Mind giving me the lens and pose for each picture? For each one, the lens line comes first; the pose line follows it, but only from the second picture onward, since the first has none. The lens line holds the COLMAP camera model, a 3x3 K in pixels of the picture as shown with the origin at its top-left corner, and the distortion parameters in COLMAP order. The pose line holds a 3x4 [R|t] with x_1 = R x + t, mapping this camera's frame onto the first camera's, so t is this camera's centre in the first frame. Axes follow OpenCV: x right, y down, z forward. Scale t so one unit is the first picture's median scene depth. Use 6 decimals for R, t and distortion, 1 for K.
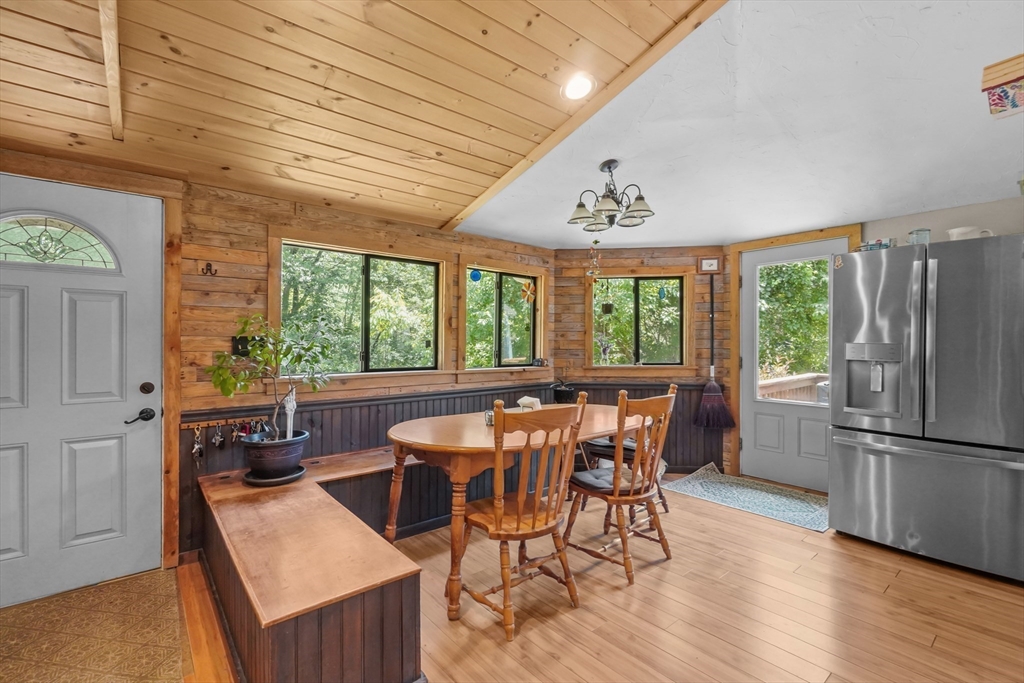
lens RADIAL K [[451.4, 0, 510.7], [0, 451.4, 340.7], [0, 0, 1]] dist [-0.002242, -0.003061]
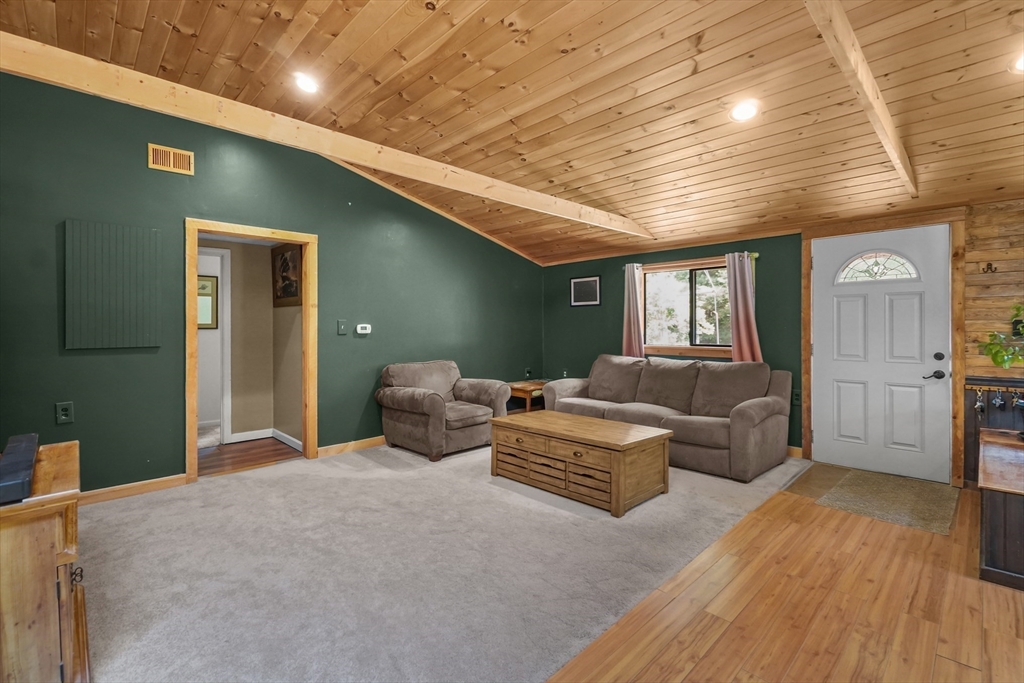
lens RADIAL K [[451.4, 0, 514.3], [0, 451.4, 326.3], [0, 0, 1]] dist [-0.002242, -0.003061]
pose [[0.075091, -0.002073, -0.997175, 0.466856], [0.005326, 0.999984, -0.001678, 0.002448], [0.997162, -0.005185, 0.075101, -0.414828]]
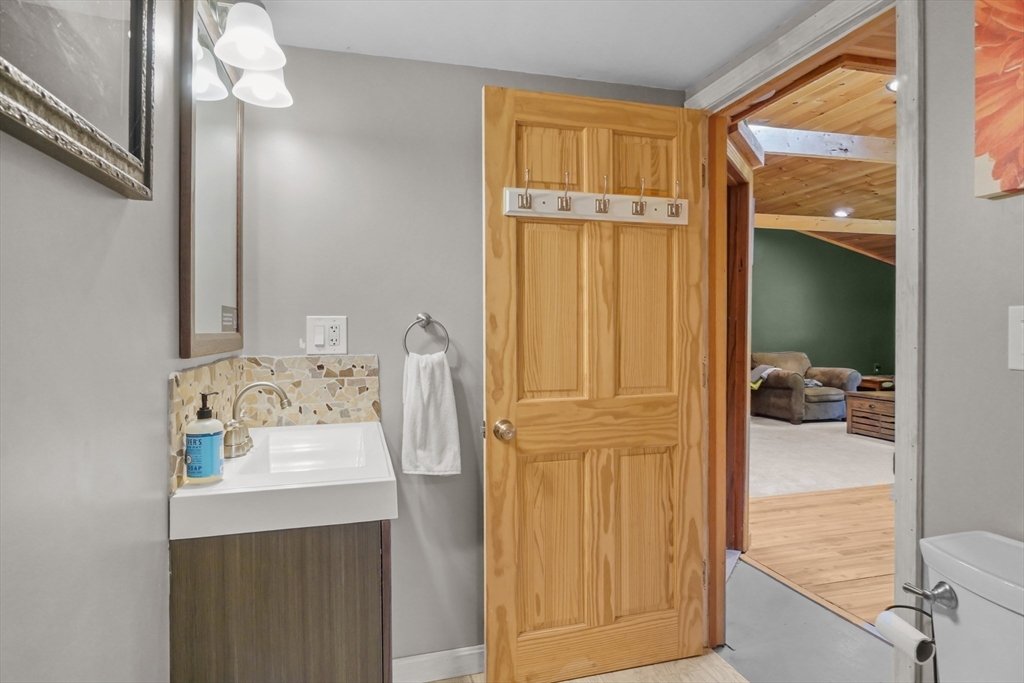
lens RADIAL K [[592.7, 0, 513.3], [0, 592.7, 326.1], [0, 0, 1]] dist [0.001648, -0.000317]
pose [[-0.424897, 0.001108, -0.905241, 1.810766], [0.002189, 0.999998, 0.000196, 0.008828], [0.905239, -0.001898, -0.424898, -0.580281]]
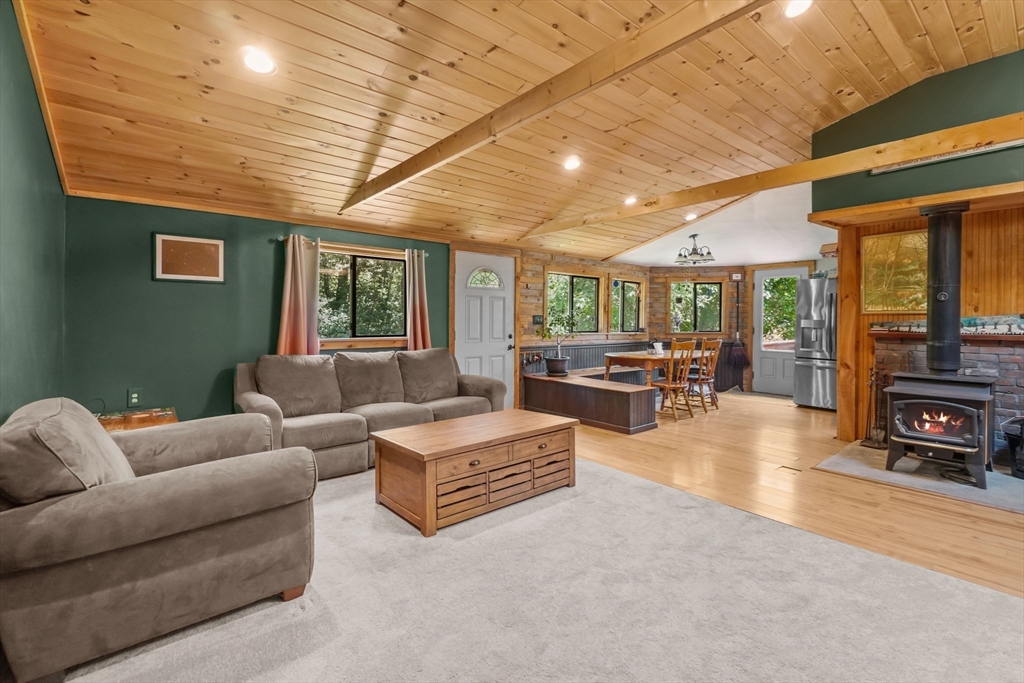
lens RADIAL K [[451.4, 0, 514.9], [0, 451.4, 322.7], [0, 0, 1]] dist [-0.002242, -0.003061]
pose [[0.999971, 0.005130, -0.005658, -0.670191], [-0.005080, 0.999949, 0.008776, 0.008497], [0.005703, -0.008747, 0.999945, -1.250485]]
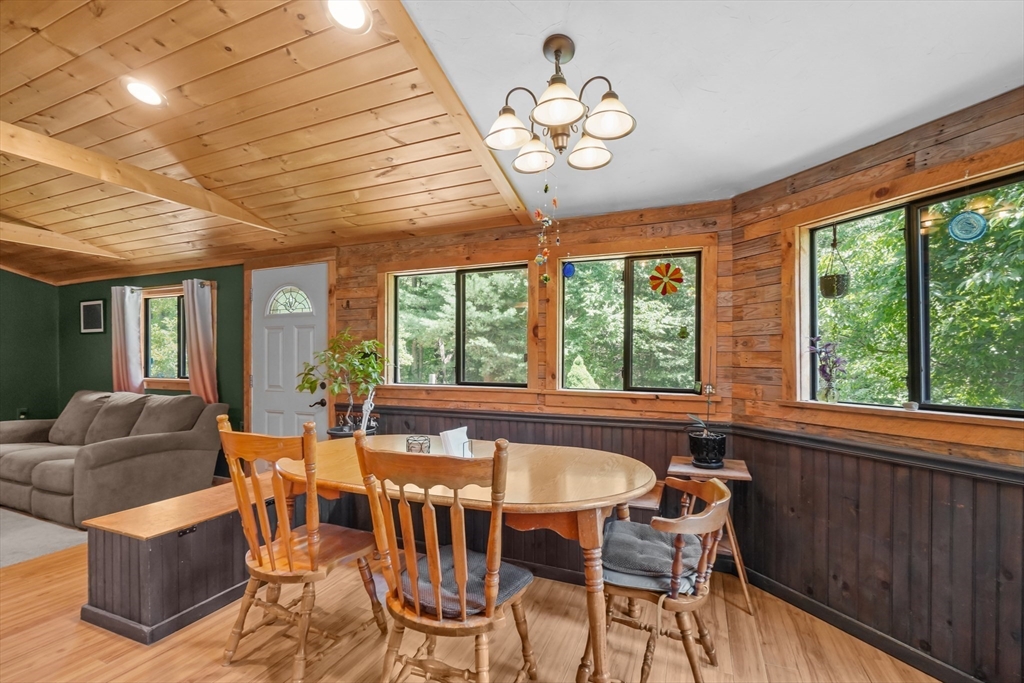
lens RADIAL K [[451.4, 0, 507.5], [0, 451.4, 355.1], [0, 0, 1]] dist [-0.002242, -0.003061]
pose [[0.460045, -0.004394, -0.887885, 0.763587], [0.005209, 0.999984, -0.002250, 0.004733], [0.887880, -0.003590, 0.460060, 0.739401]]
